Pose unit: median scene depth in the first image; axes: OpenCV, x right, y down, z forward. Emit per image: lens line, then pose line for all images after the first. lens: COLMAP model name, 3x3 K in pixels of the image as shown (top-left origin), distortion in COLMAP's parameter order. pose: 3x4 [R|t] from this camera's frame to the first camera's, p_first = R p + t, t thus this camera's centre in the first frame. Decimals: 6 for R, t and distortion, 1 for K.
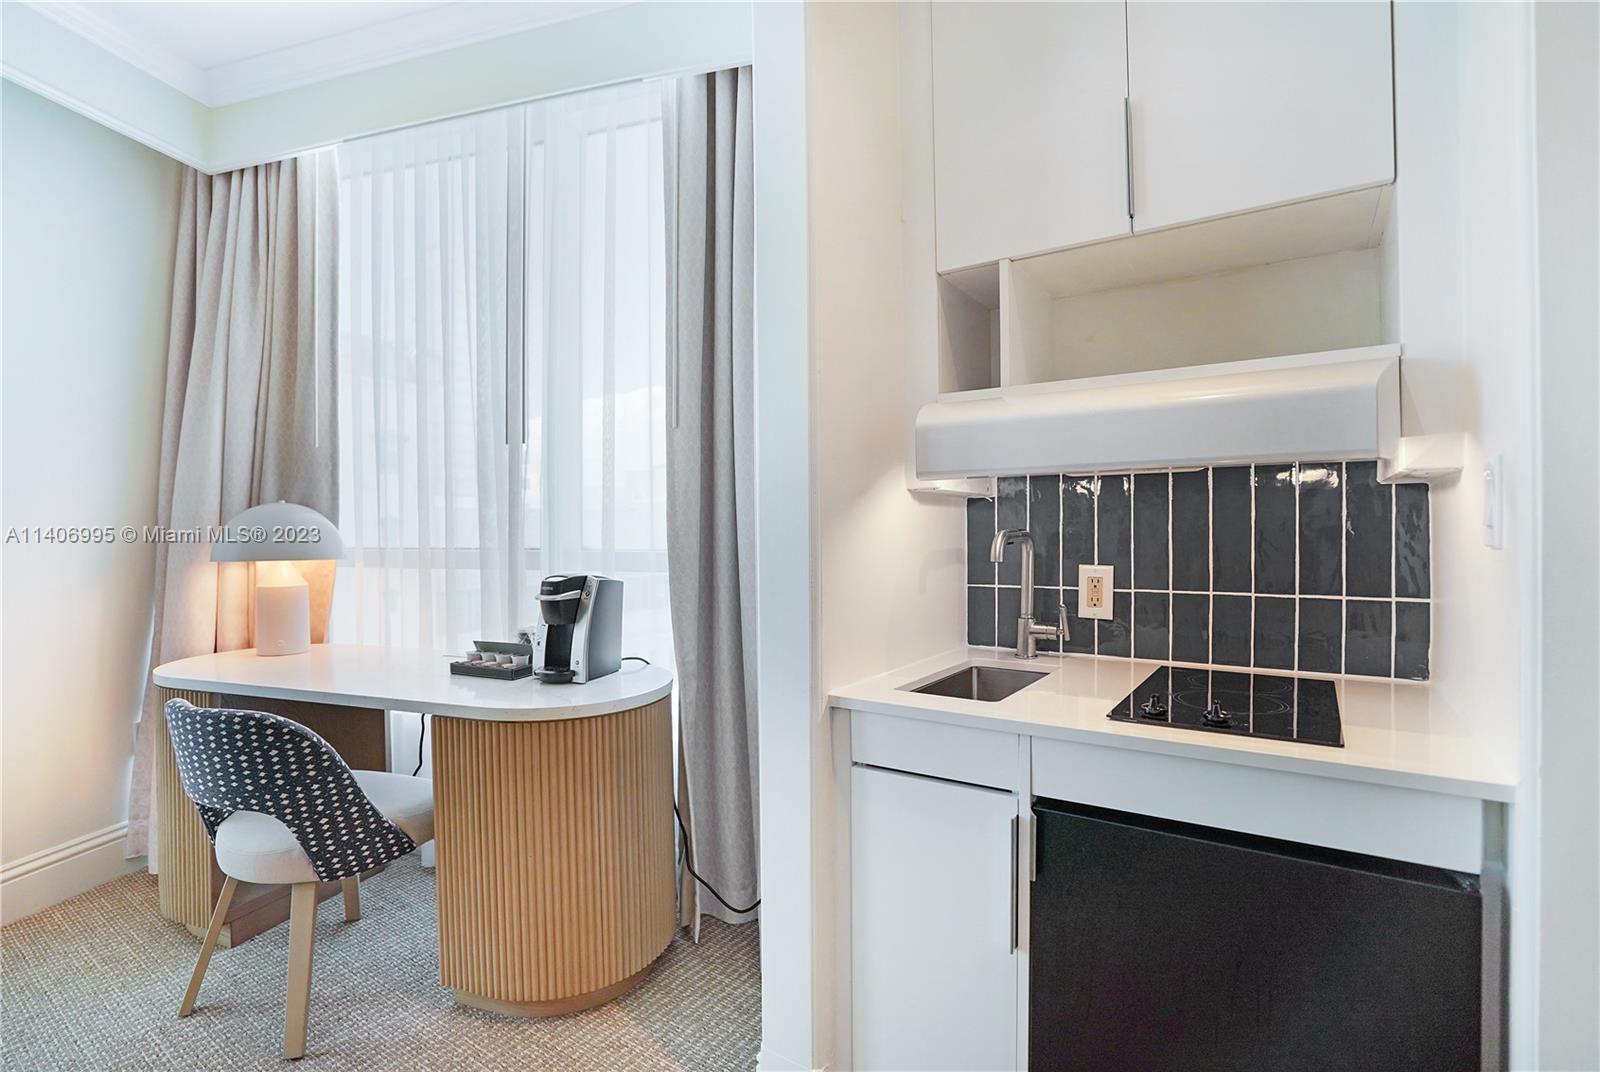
lens RADIAL K [[754.5, 0, 798.6], [0, 754.5, 539.9], [0, 0, 1]] dist [-0.056323, 0.021748]
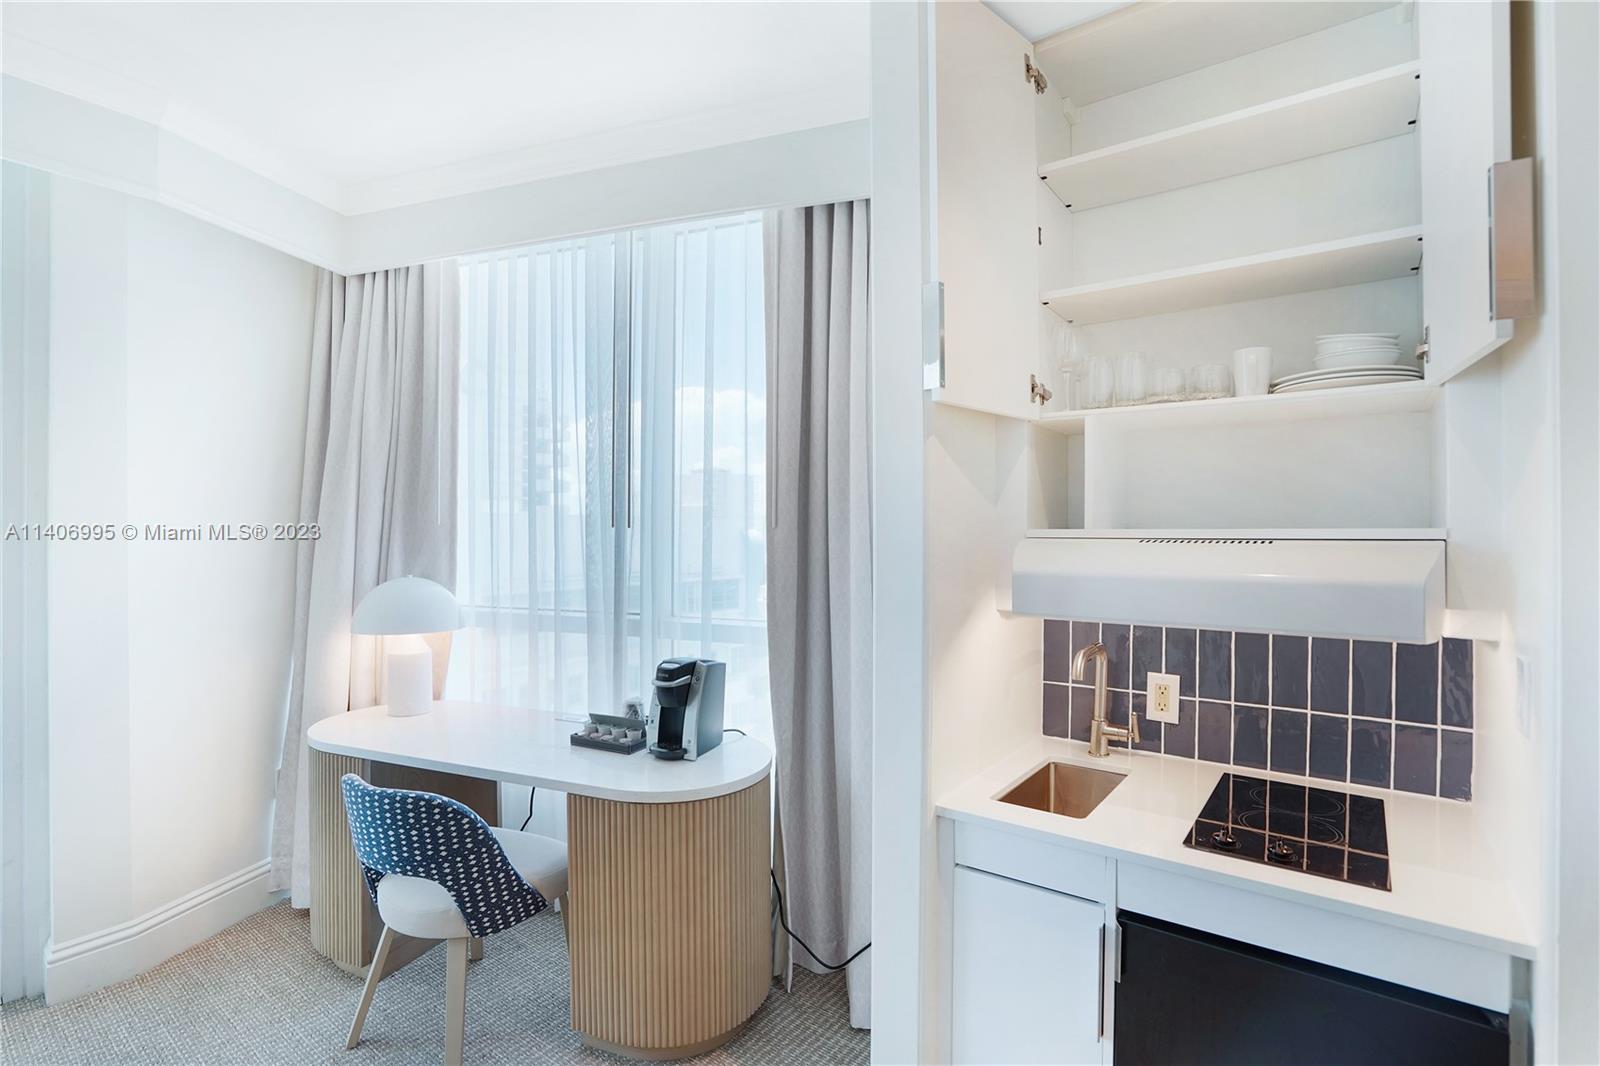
lens RADIAL K [[756.6, 0, 795.4], [0, 756.6, 533.4], [0, 0, 1]] dist [-0.055422, 0.020661]
pose [[0.998806, 0.007948, -0.048196, -0.089363], [-0.008426, 0.999917, -0.009714, -0.146270], [0.048115, 0.010108, 0.998791, -0.125657]]
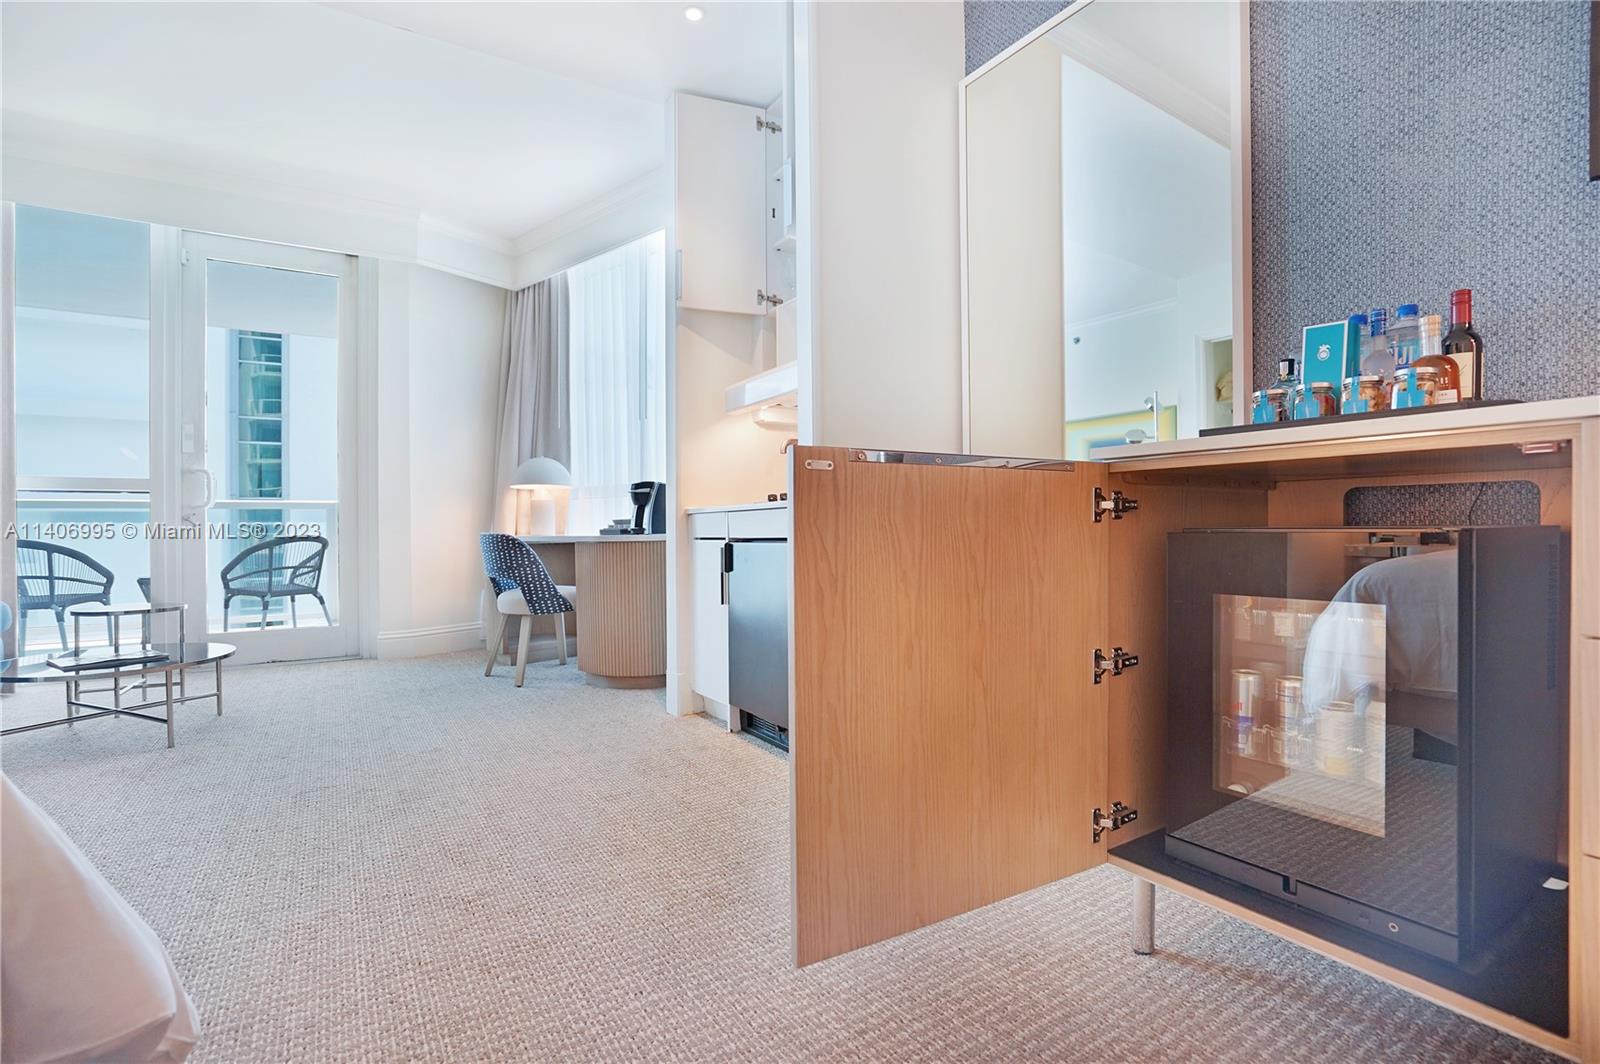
lens RADIAL K [[756.6, 0, 795.4], [0, 756.6, 532.4], [0, 0, 1]] dist [-0.055422, 0.020661]
pose [[0.915054, -0.003723, -0.403314, 0.934225], [0.001019, 0.999976, -0.006918, 0.214173], [0.403330, 0.005920, 0.915035, -0.715523]]
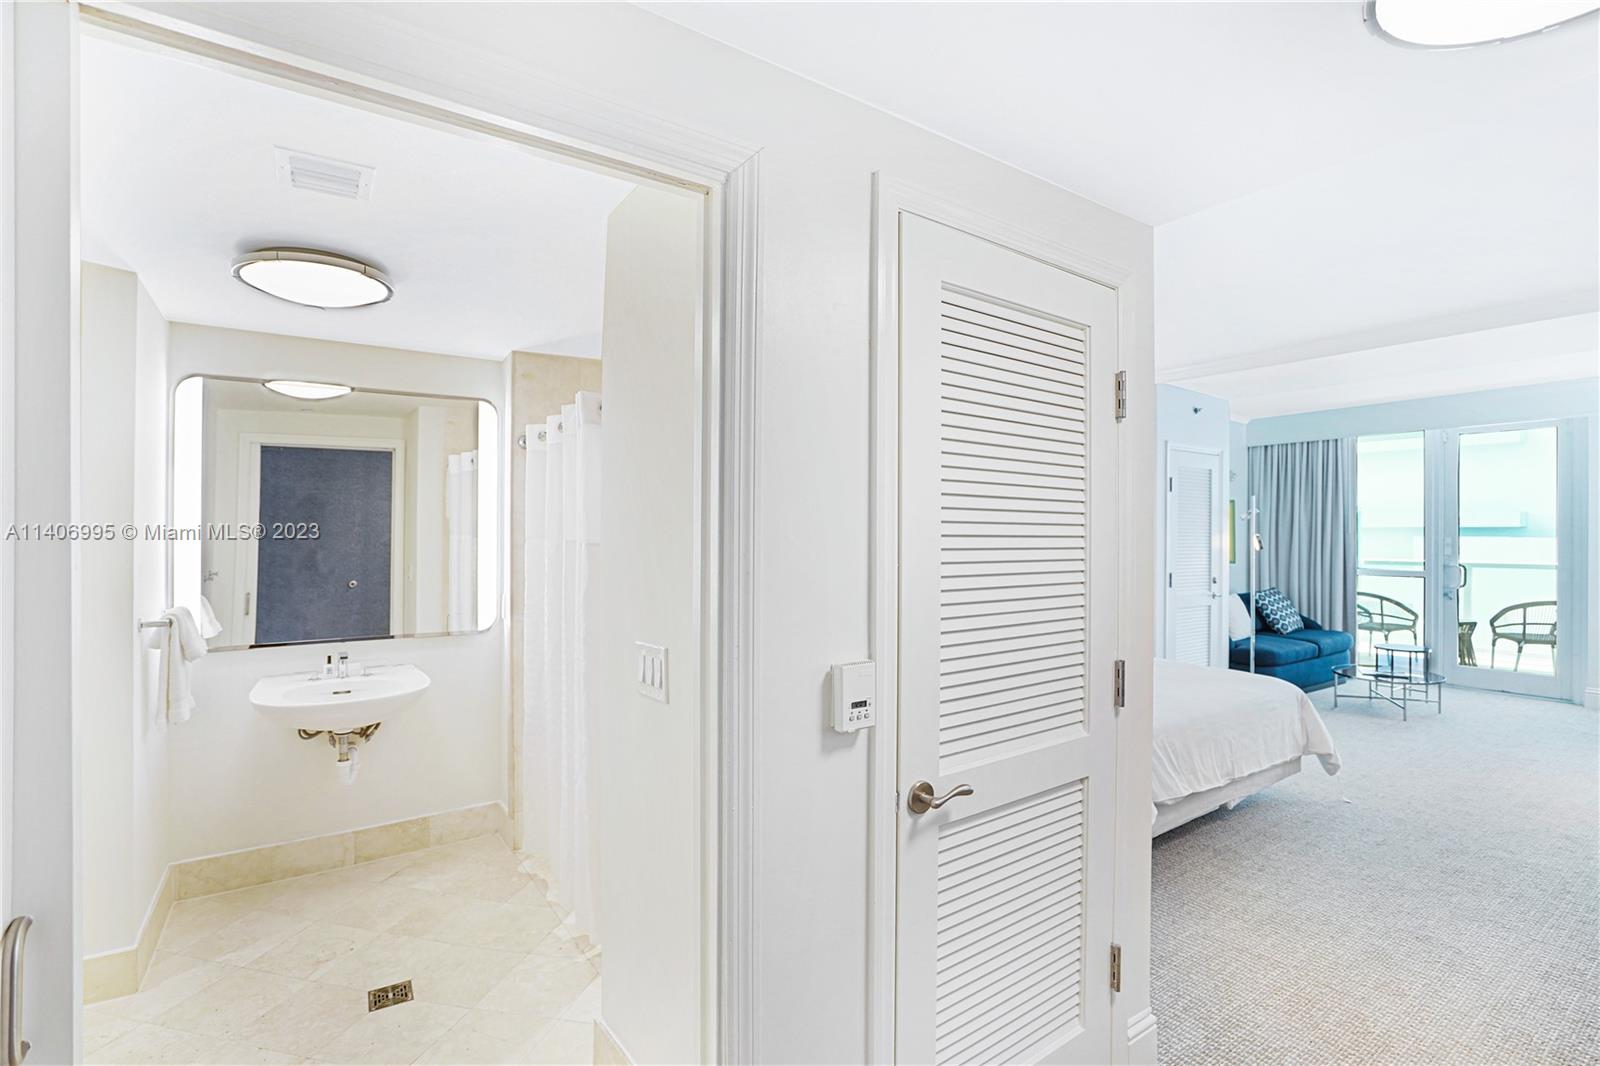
lens RADIAL K [[746.9, 0, 796.8], [0, 746.9, 529.9], [0, 0, 1]] dist [-0.047494, 0.014415]
pose [[-0.356662, 0.004179, -0.934224, 3.013942], [-0.008481, 0.999934, 0.007711, -0.183886], [0.934195, 0.010673, -0.356603, -1.201897]]
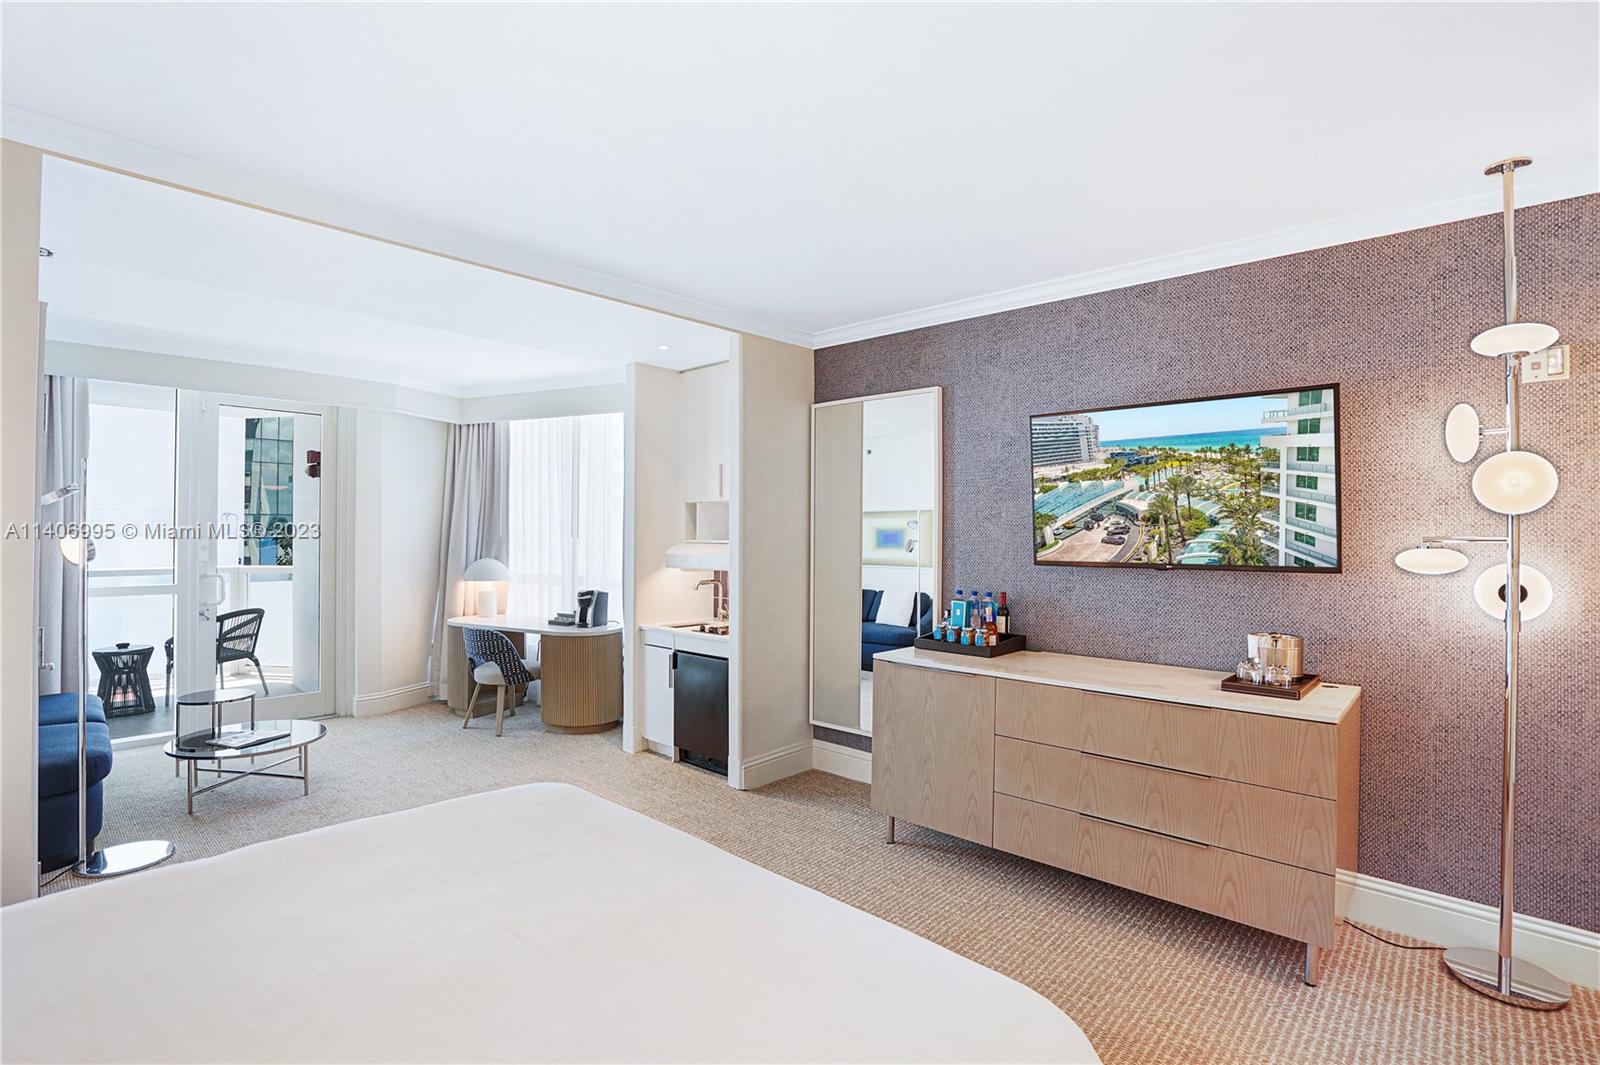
lens RADIAL K [[756.6, 0, 795.4], [0, 756.6, 532.9], [0, 0, 1]] dist [-0.055422, 0.020661]
pose [[0.988933, 0.010711, -0.147975, 0.989026], [-0.012981, 0.999812, -0.014382, -0.154229], [0.147793, 0.016144, 0.988887, -1.898184]]
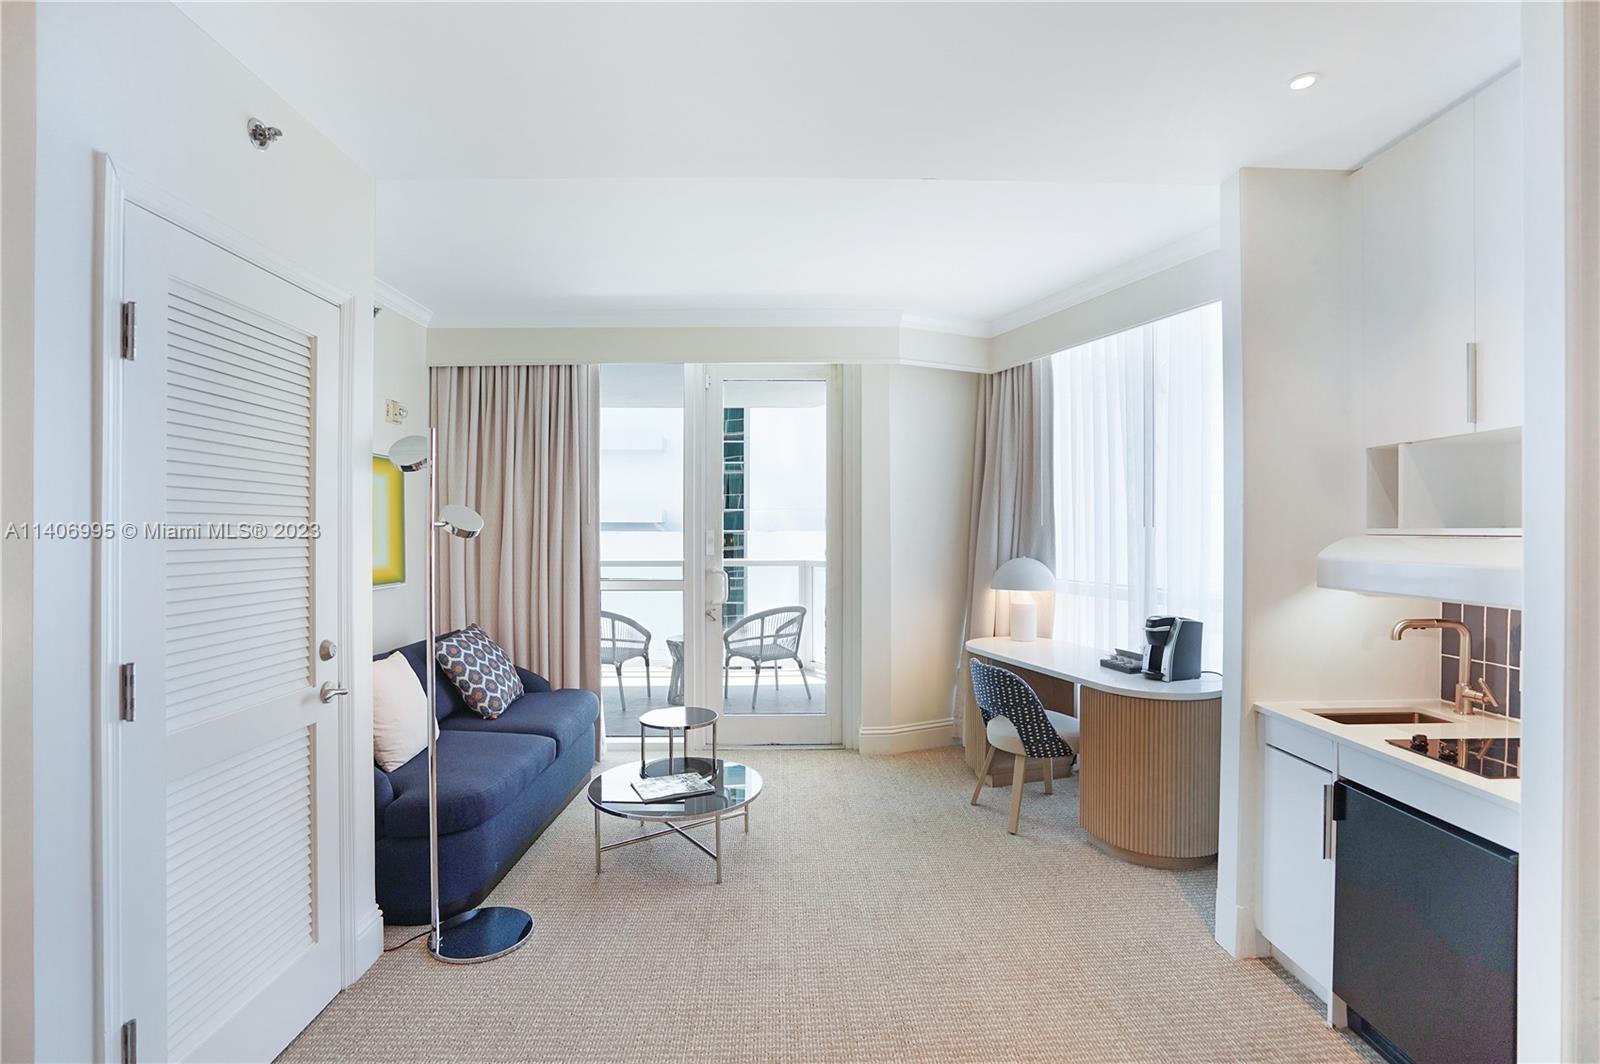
lens RADIAL K [[756.6, 0, 795.4], [0, 756.6, 532.4], [0, 0, 1]] dist [-0.055422, 0.020661]
pose [[0.585475, 0.010219, -0.810626, 0.615250], [-0.011710, 0.999923, 0.004148, -0.150719], [0.810606, 0.007064, 0.585549, -0.704478]]
